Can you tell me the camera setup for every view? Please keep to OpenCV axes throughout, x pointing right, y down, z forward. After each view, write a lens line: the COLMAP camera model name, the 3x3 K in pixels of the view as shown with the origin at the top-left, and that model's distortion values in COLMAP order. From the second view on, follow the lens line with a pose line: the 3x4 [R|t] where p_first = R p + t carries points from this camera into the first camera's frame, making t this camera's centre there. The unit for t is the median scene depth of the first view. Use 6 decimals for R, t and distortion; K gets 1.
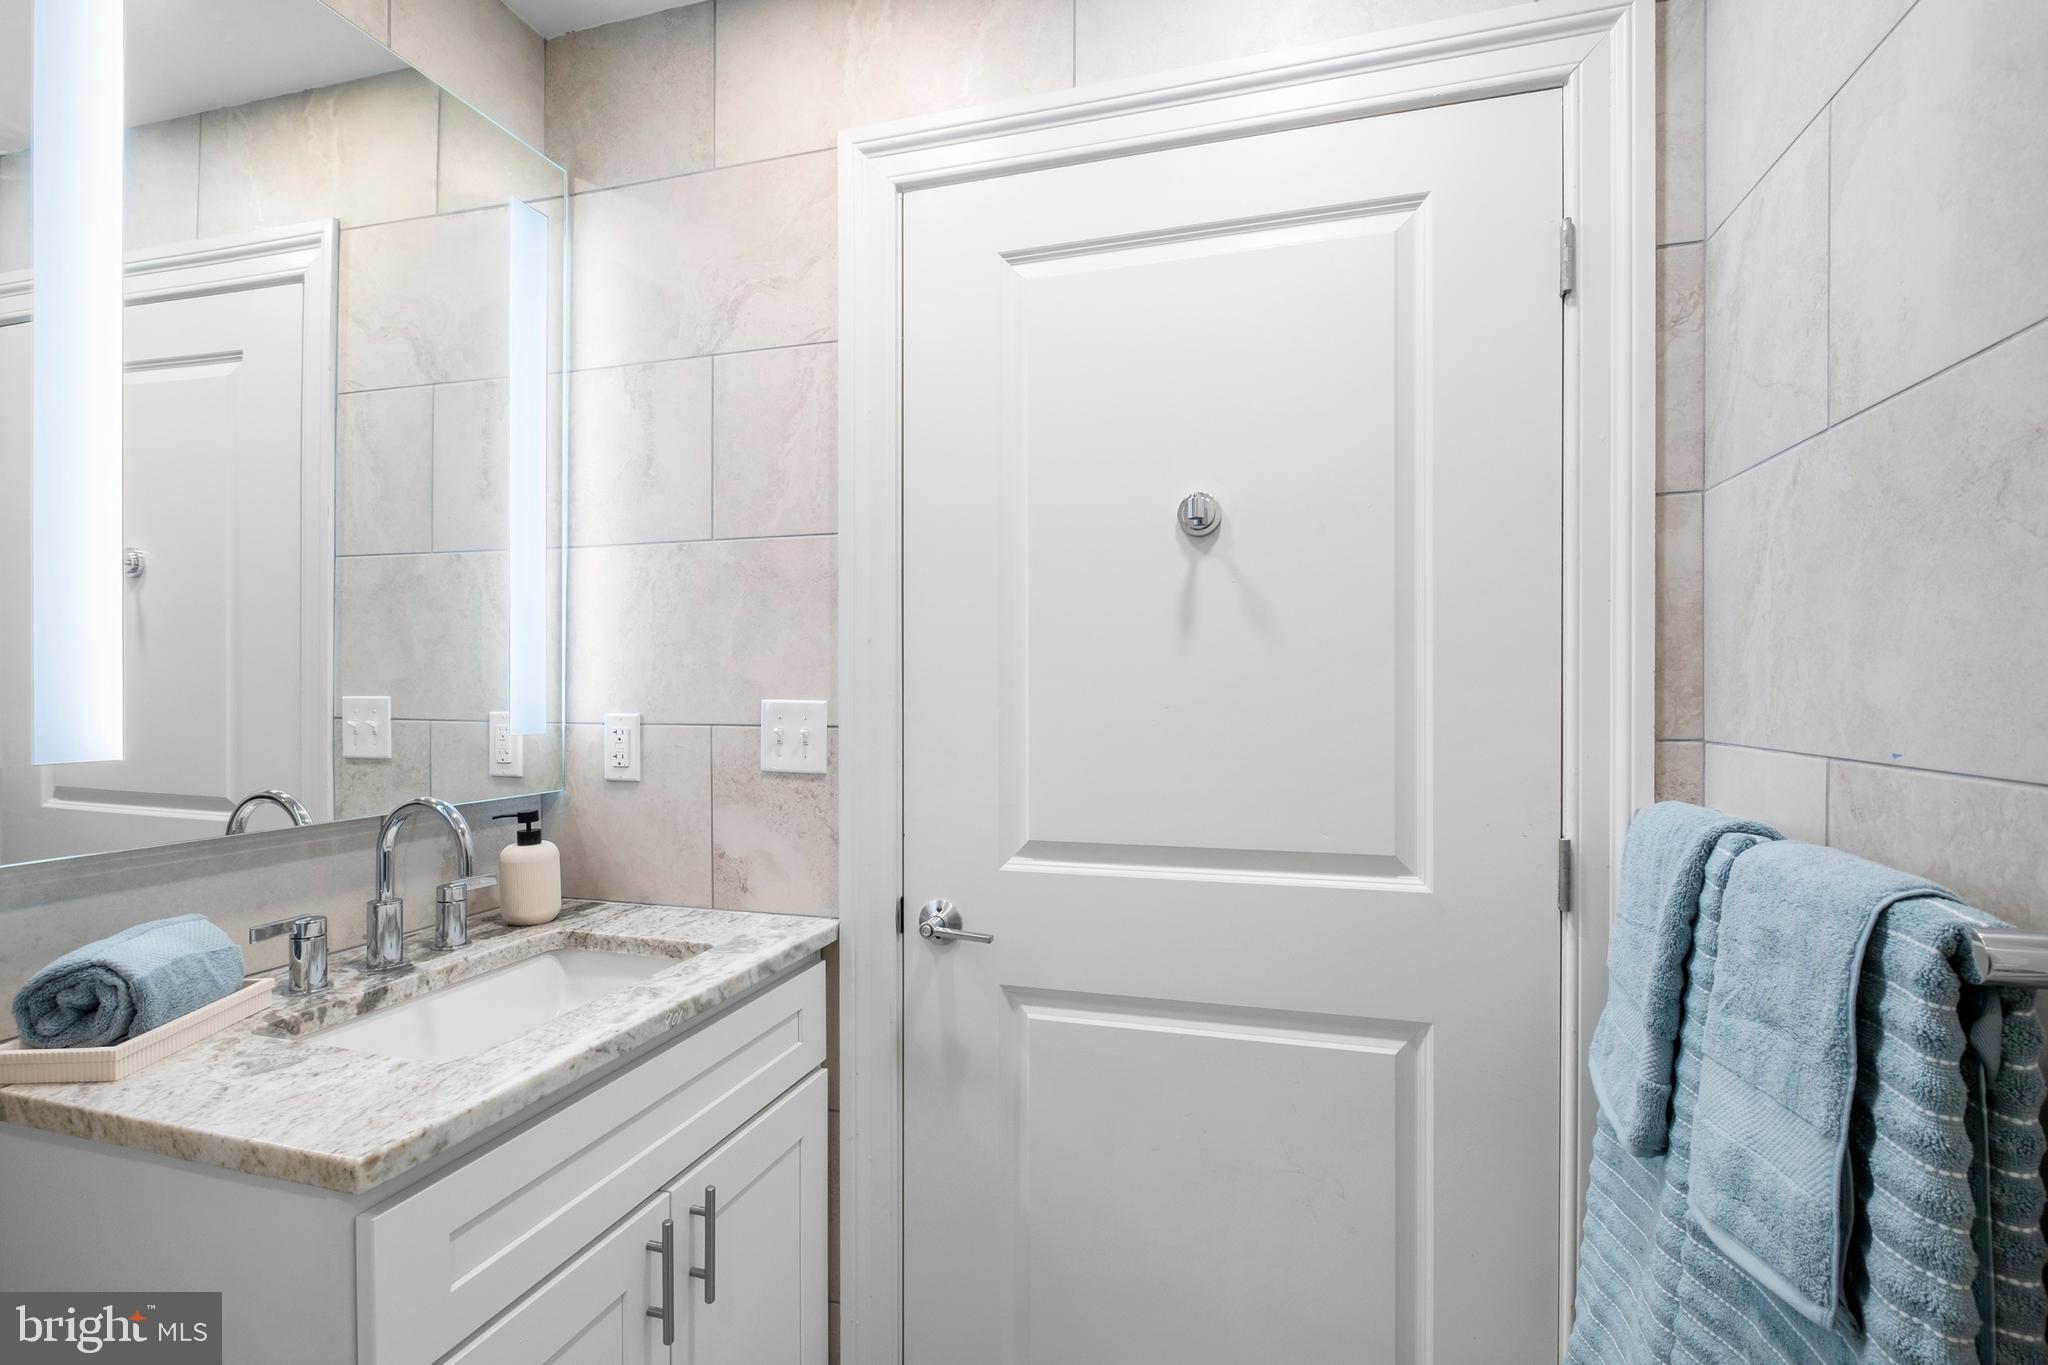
lens RADIAL K [[952.6, 0, 1023.7], [0, 952.6, 681.7], [0, 0, 1]] dist [-0.001435, -0.001792]
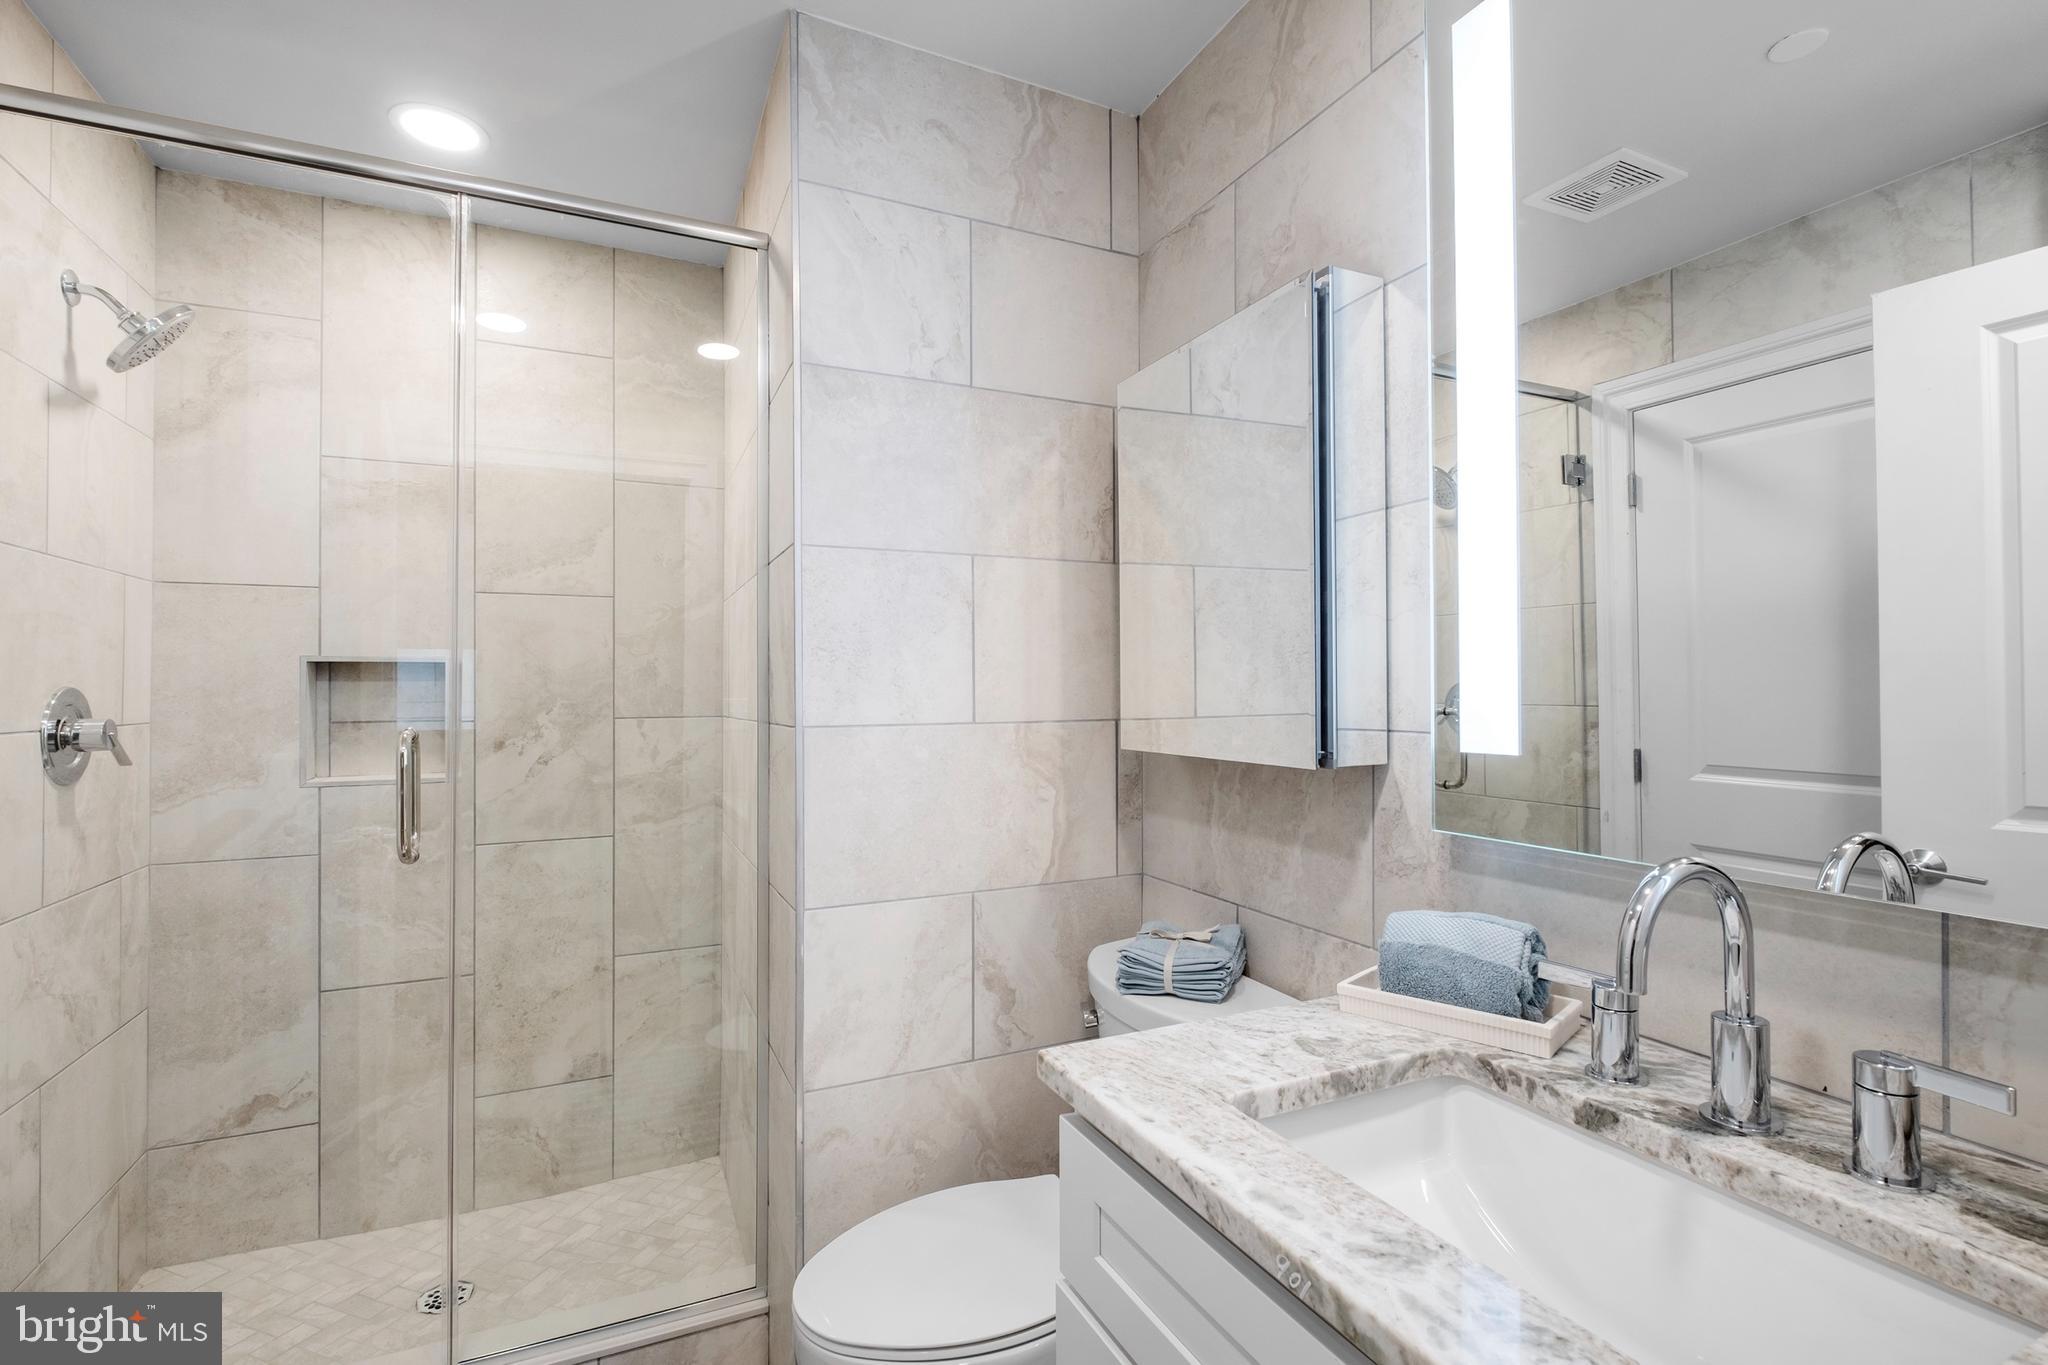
lens RADIAL K [[952.6, 0, 1028.6], [0, 952.6, 687.4], [0, 0, 1]] dist [-0.001435, -0.001792]
pose [[-0.747738, -0.002134, -0.663990, 0.121453], [0.006720, 0.999919, -0.010781, 0.016276], [0.663960, -0.012523, -0.747664, 1.367745]]
